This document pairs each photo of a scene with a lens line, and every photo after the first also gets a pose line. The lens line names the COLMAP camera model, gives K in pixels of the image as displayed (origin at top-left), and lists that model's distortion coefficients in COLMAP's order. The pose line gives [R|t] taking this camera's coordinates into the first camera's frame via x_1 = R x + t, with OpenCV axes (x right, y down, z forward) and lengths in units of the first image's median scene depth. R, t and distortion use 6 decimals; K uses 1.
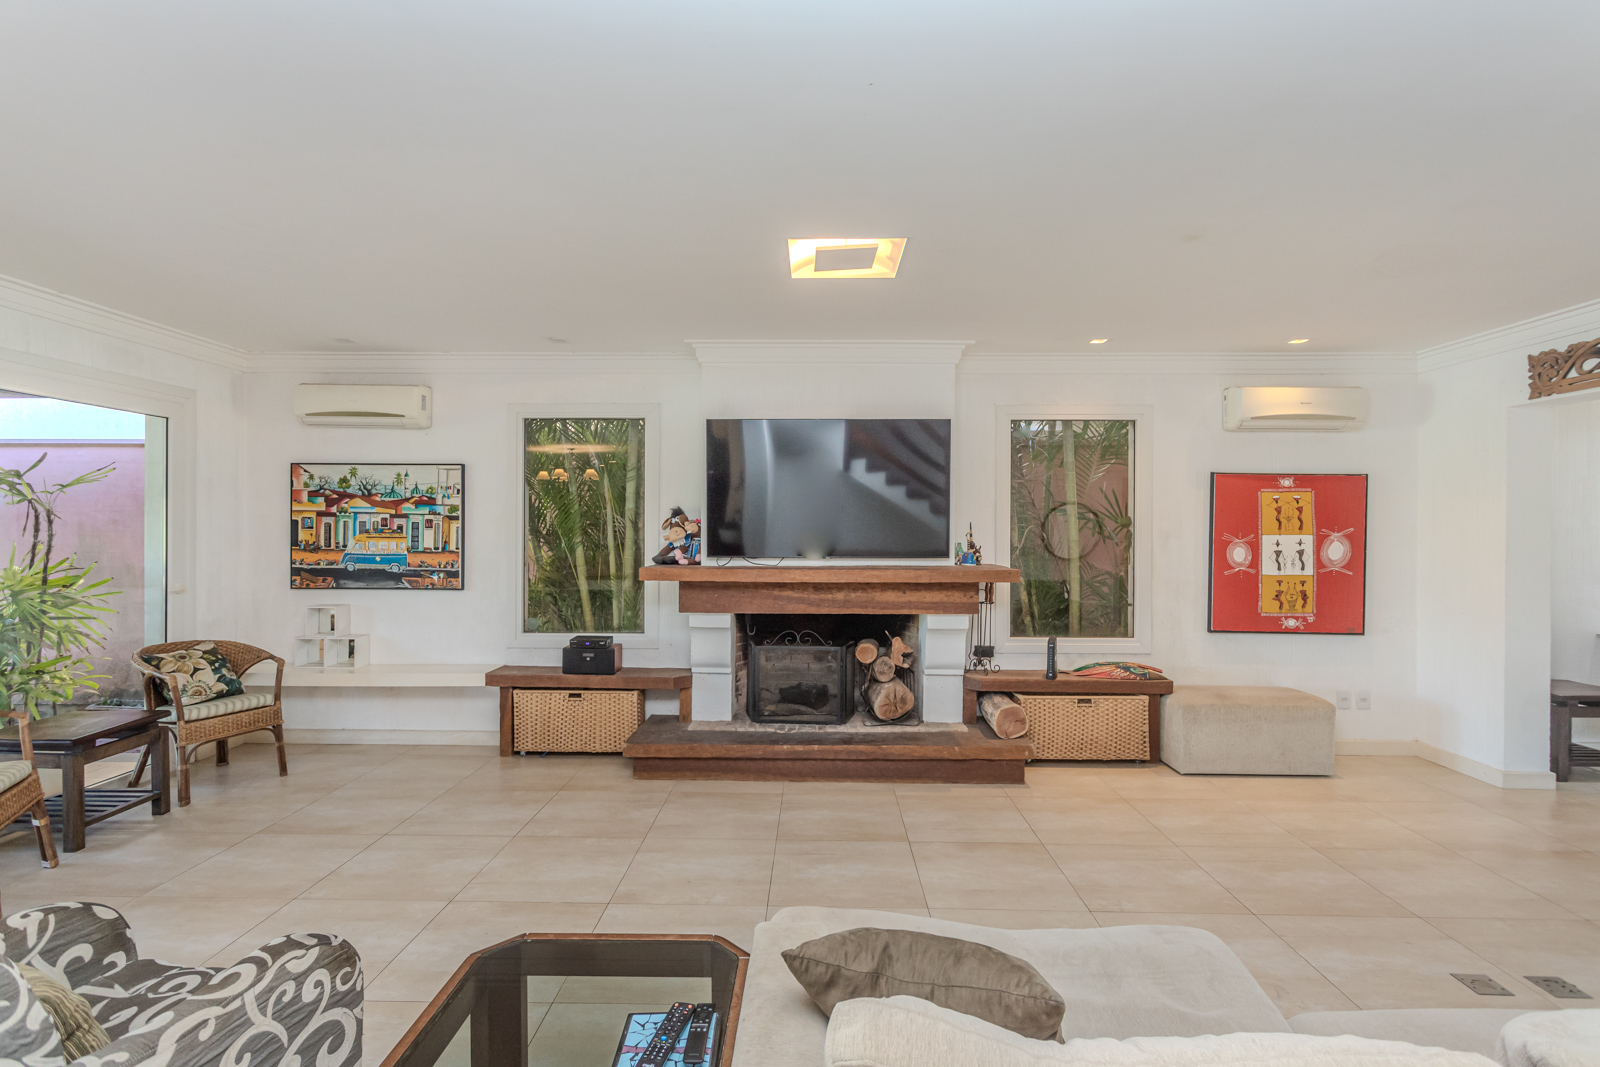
lens RADIAL K [[751.3, 0, 806.7], [0, 751.3, 530.8], [0, 0, 1]] dist [-0.005942, 0.001812]
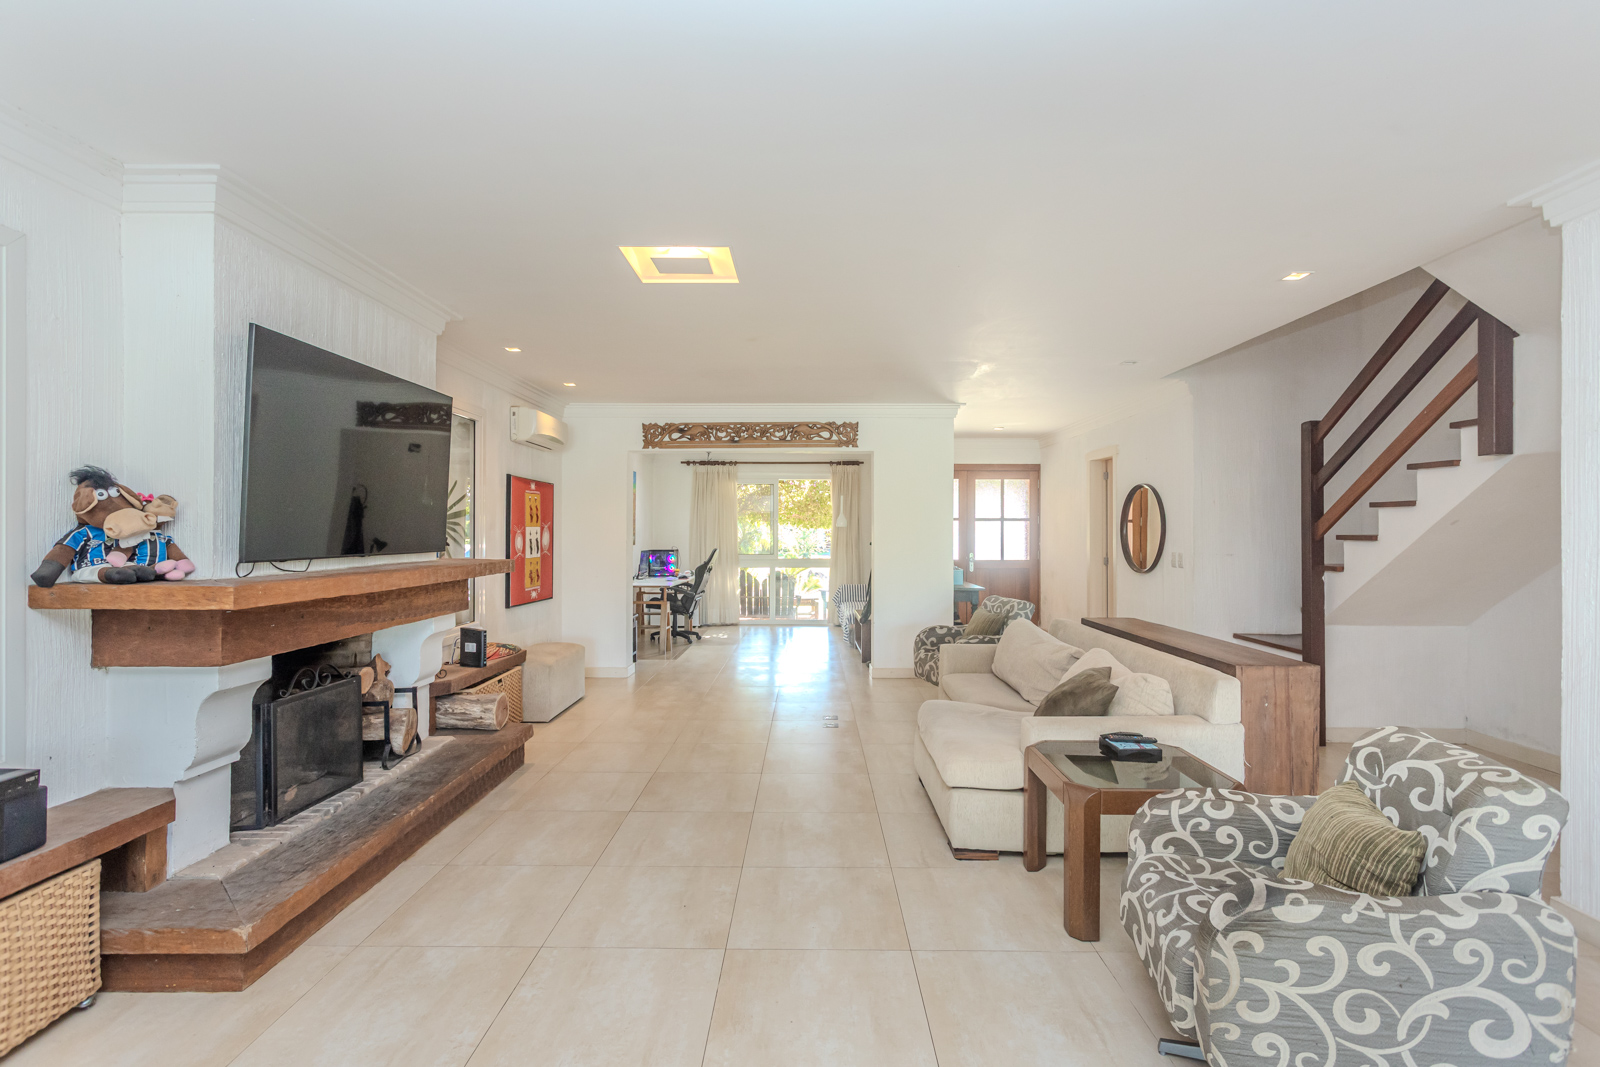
lens RADIAL K [[751.3, 0, 805.8], [0, 751.3, 530.7], [0, 0, 1]] dist [-0.005942, 0.001812]
pose [[-0.008018, -0.003139, 0.999963, -0.785153], [0.000595, 0.999995, 0.003144, 0.009940], [-0.999968, 0.000621, -0.008016, 0.639354]]
